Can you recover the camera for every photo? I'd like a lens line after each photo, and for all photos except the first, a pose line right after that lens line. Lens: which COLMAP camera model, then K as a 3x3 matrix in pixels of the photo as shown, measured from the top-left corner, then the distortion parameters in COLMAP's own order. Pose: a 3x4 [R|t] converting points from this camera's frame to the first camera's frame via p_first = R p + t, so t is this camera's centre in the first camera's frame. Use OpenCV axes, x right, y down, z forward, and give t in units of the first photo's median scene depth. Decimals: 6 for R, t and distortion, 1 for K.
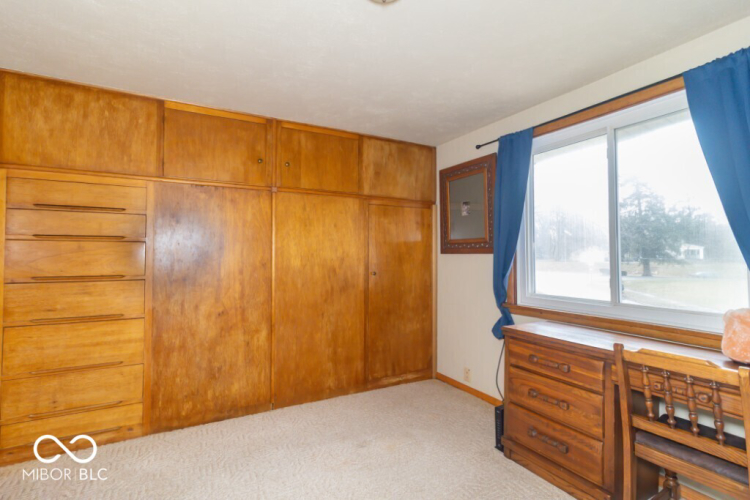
lens RADIAL K [[361.9, 0, 373.1], [0, 361.9, 249.0], [0, 0, 1]] dist [0.006481, -0.000020]
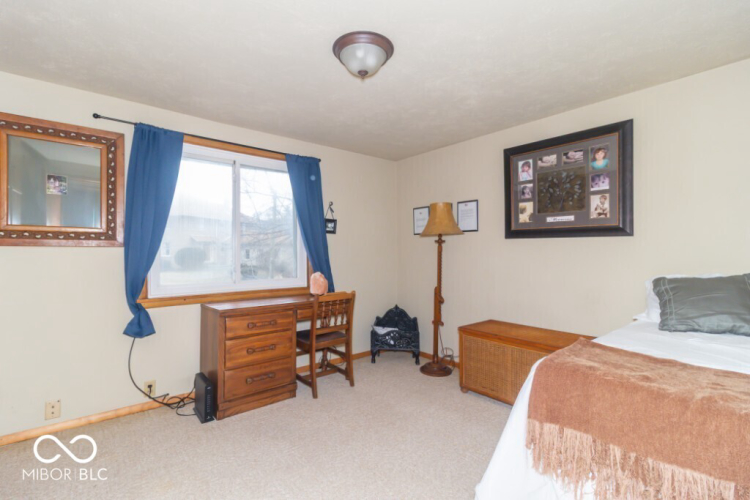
lens RADIAL K [[343.5, 0, 373.7], [0, 343.5, 247.8], [0, 0, 1]] dist [0.004602, -0.000453]
pose [[-0.190239, 0.001480, 0.981737, -0.755031], [-0.017638, 0.999832, -0.004925, 0.010328], [-0.981579, -0.018253, -0.190181, 0.670288]]
